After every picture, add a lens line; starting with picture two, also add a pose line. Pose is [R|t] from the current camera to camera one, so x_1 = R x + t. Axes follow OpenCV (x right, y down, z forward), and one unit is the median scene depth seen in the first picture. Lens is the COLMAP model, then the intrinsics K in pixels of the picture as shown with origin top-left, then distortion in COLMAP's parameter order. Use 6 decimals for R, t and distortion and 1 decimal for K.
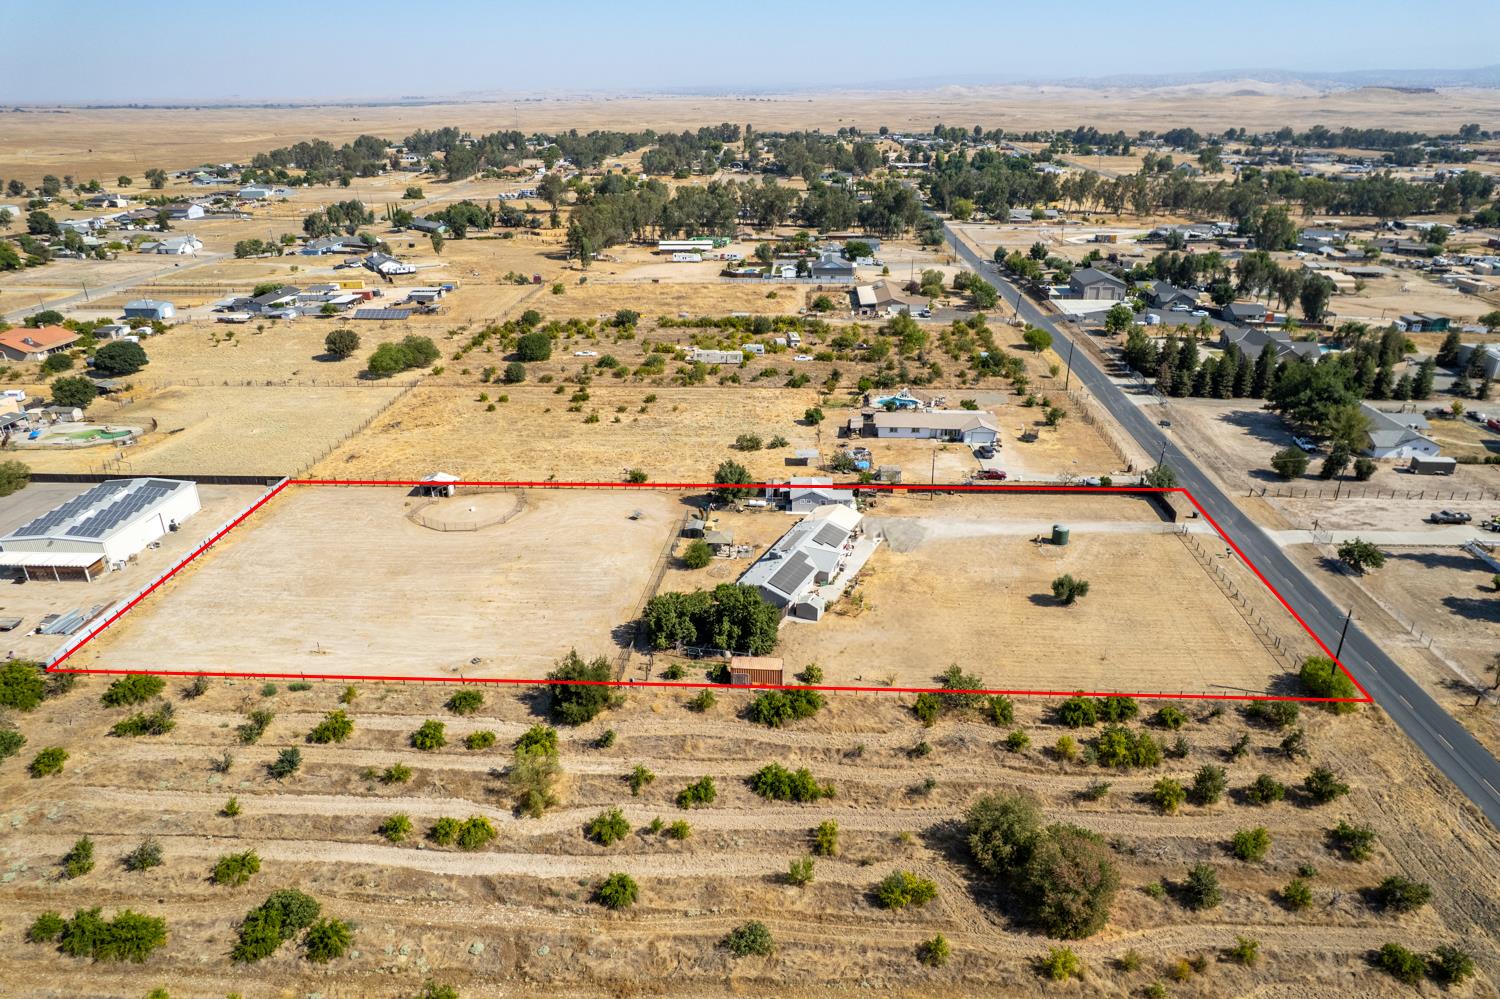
lens RADIAL K [[958.8, 0, 754.9], [0, 958.8, 497.8], [0, 0, 1]] dist [-0.077878, 0.068839]
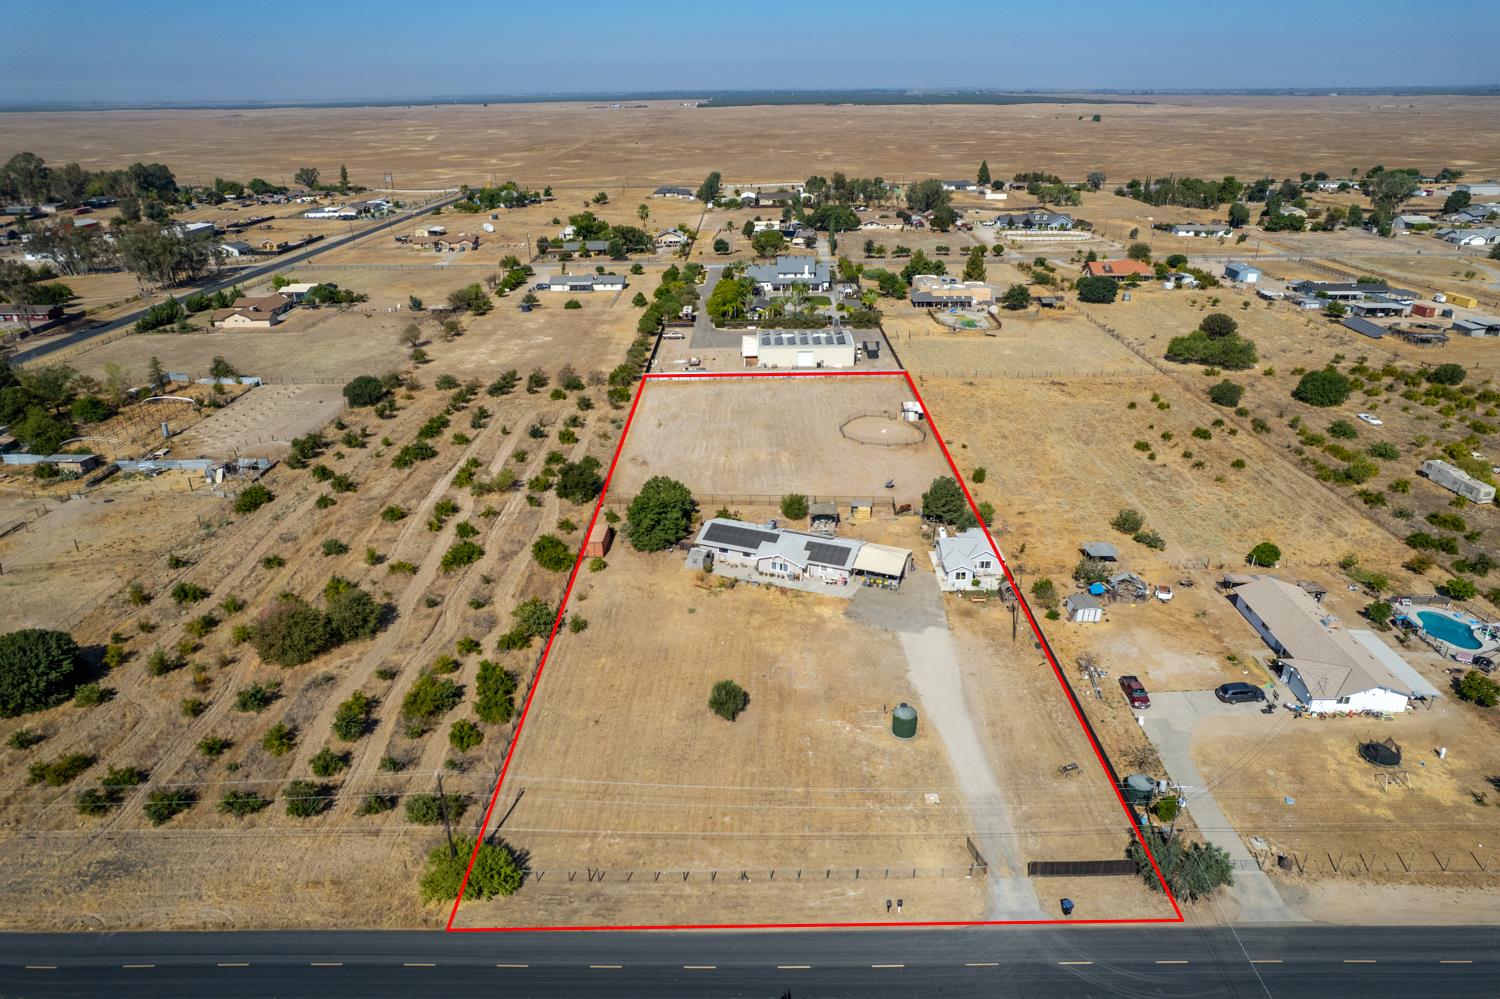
lens RADIAL K [[958.8, 0, 754.9], [0, 958.8, 497.8], [0, 0, 1]] dist [-0.077878, 0.068839]
pose [[0.052423, 0.401022, -0.914567, 0.761573], [-0.384119, 0.853463, 0.352212, -0.257162], [0.921794, 0.332838, 0.198781, 0.622133]]
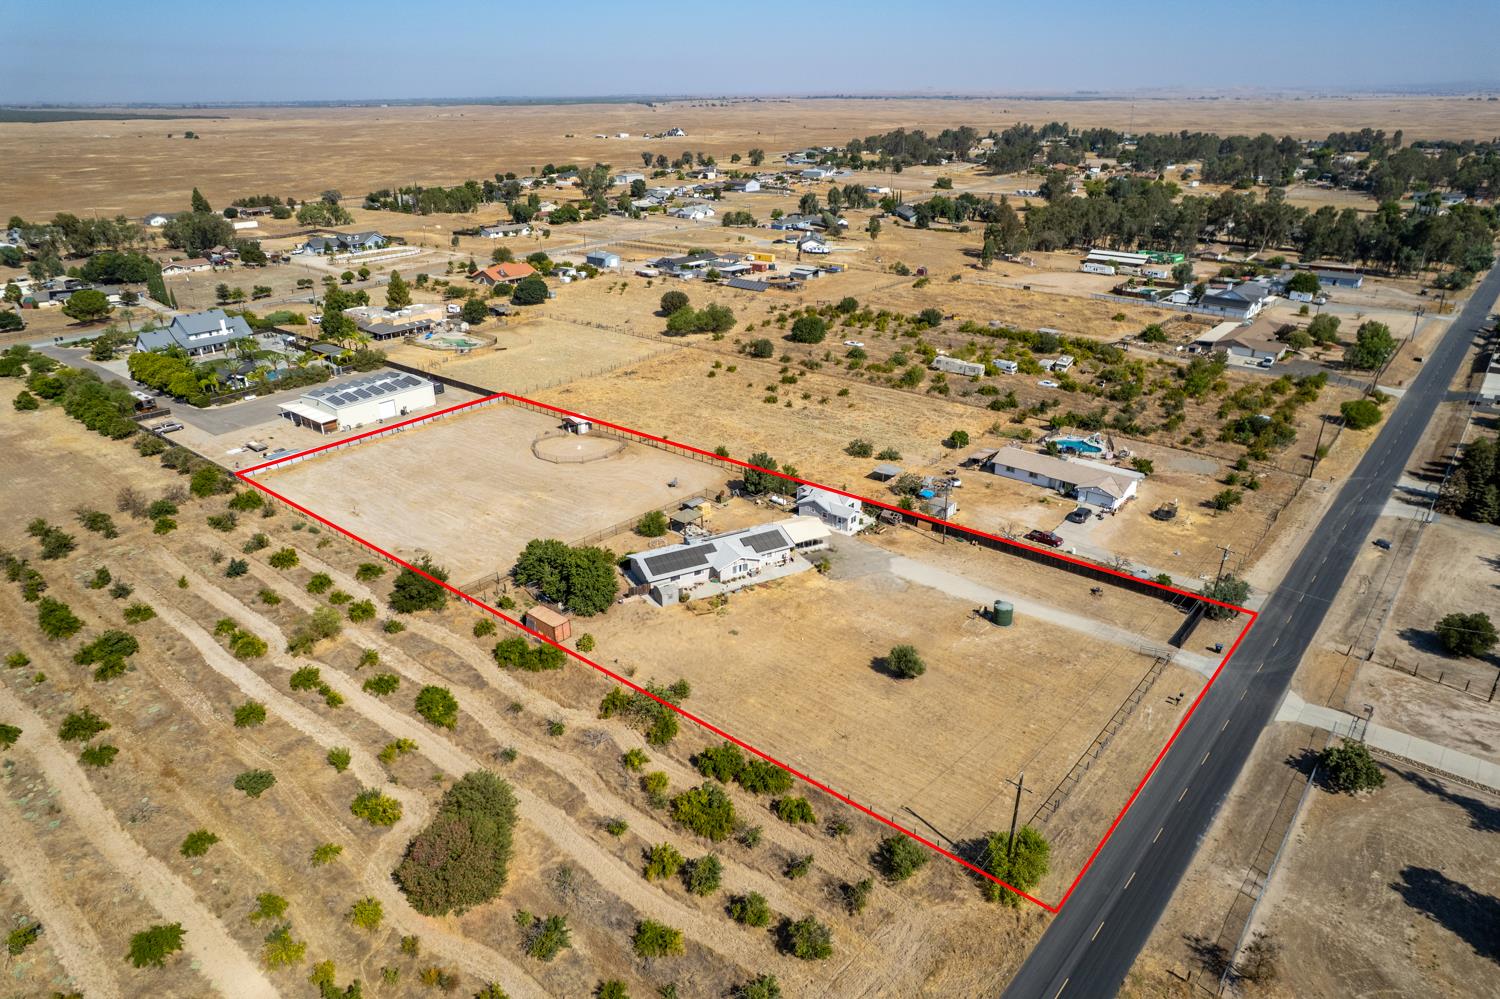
lens RADIAL K [[958.8, 0, 754.9], [0, 958.8, 497.8], [0, 0, 1]] dist [-0.077878, 0.068839]
pose [[0.800737, 0.236024, -0.550557, 0.512758], [-0.233545, 0.969379, 0.075902, -0.064487], [0.551613, 0.067802, 0.831340, 0.144060]]
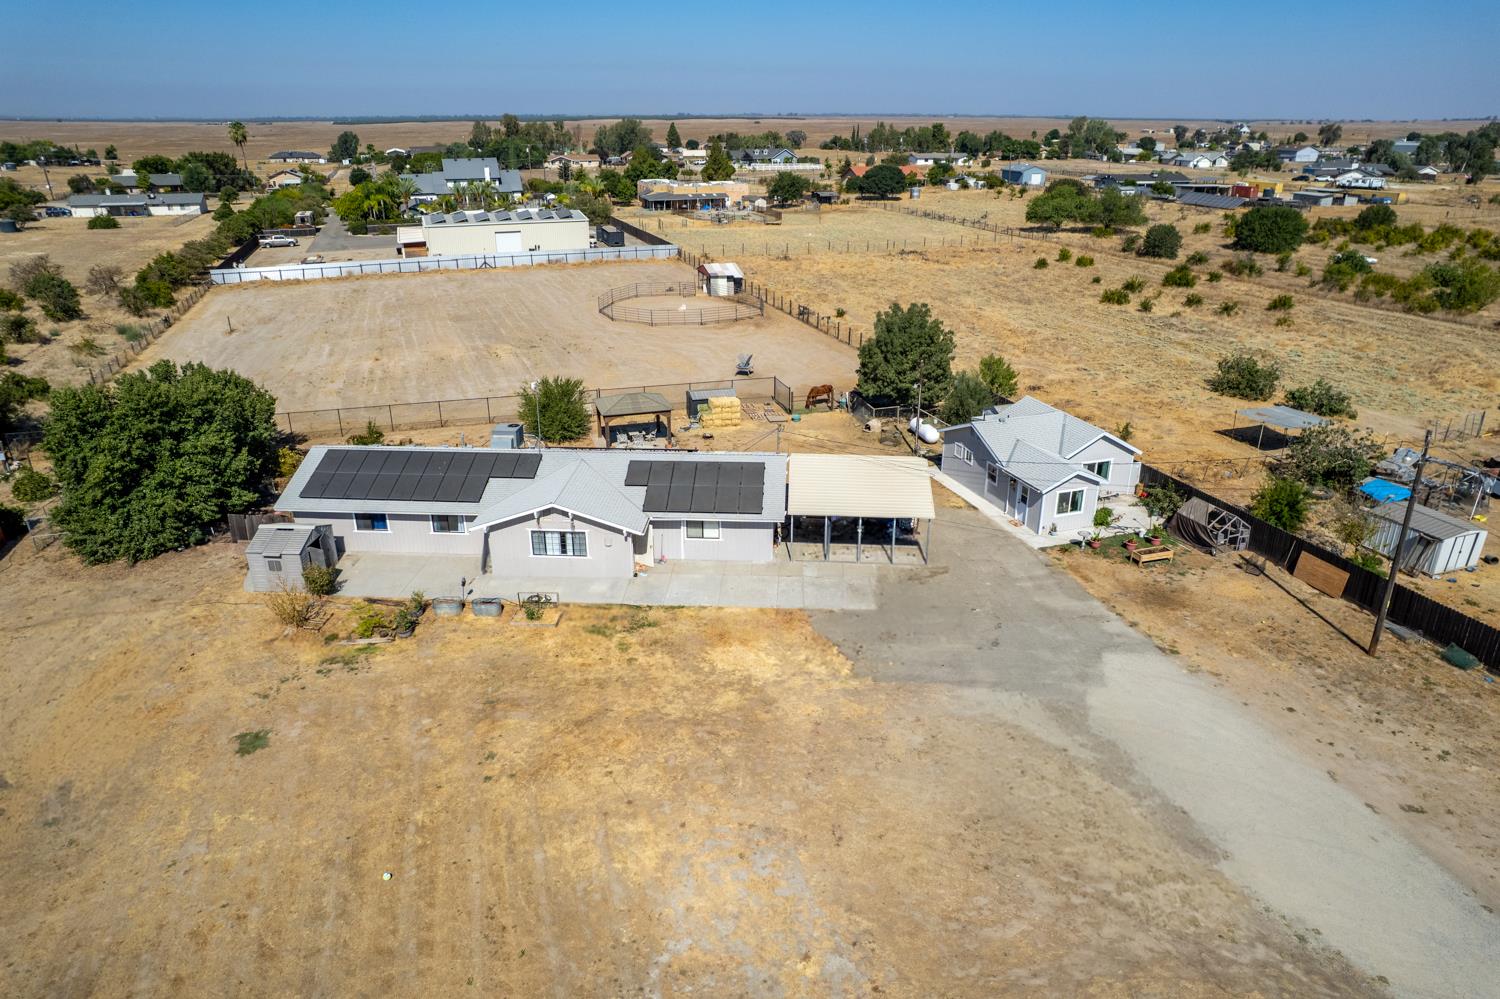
lens RADIAL K [[973.4, 0, 757.8], [0, 973.4, 497.1], [0, 0, 1]] dist [-0.077604, 0.076023]
pose [[0.378865, 0.348293, -0.857411, 0.301232], [-0.368850, 0.906540, 0.205267, -0.023265], [0.848770, 0.238487, 0.471925, 0.737198]]
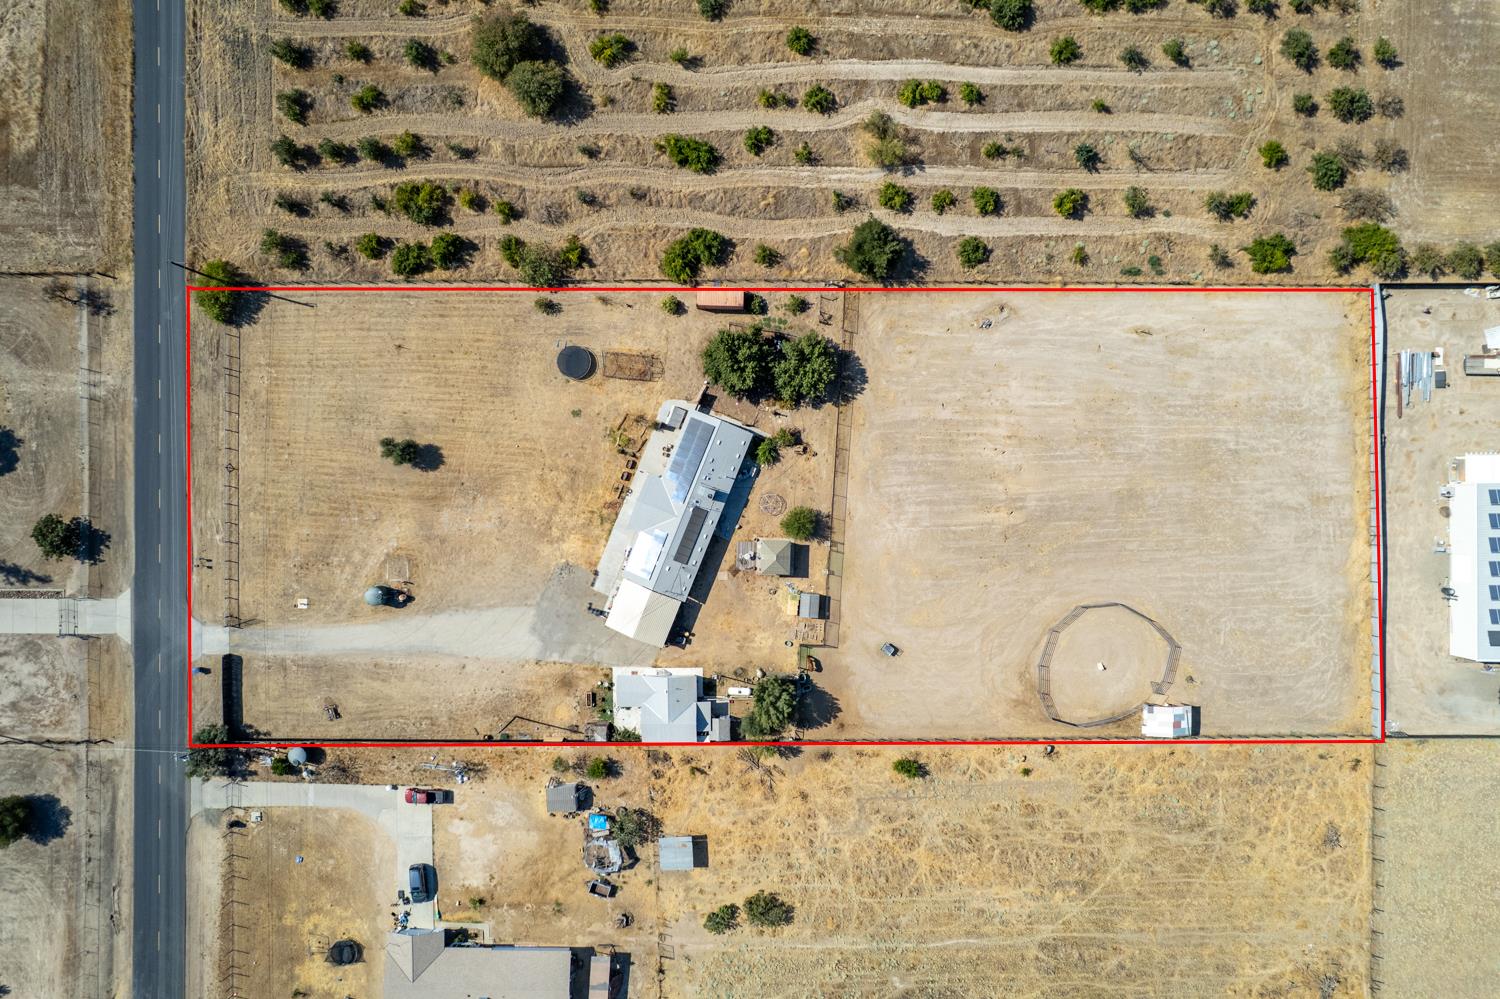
lens RADIAL K [[958.8, 0, 754.9], [0, 958.8, 497.8], [0, 0, 1]] dist [-0.077878, 0.068839]
pose [[-0.998648, 0.051901, -0.002878, -0.014096], [-0.023115, -0.393808, 0.918902, -0.619055], [0.046559, 0.917726, 0.394476, 0.525274]]
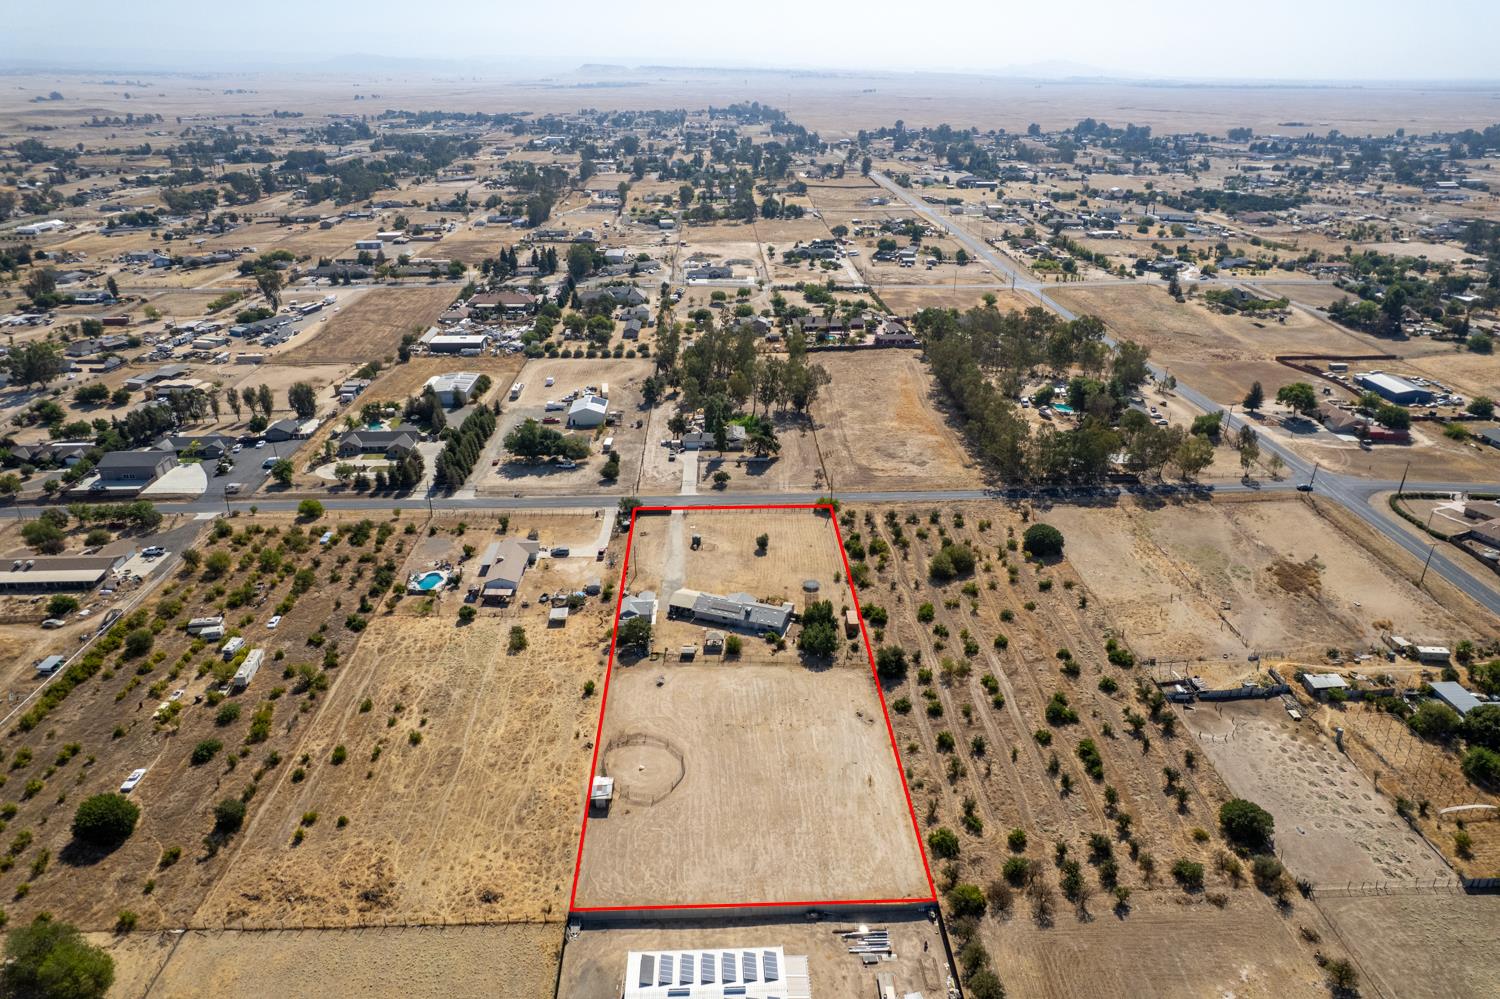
lens RADIAL K [[958.8, 0, 754.9], [0, 958.8, 497.8], [0, 0, 1]] dist [-0.077878, 0.068839]
pose [[-0.094050, -0.409748, 0.907337, -1.181749], [0.392431, 0.822329, 0.412036, -0.657862], [-0.914961, 0.394819, 0.083458, 0.616507]]
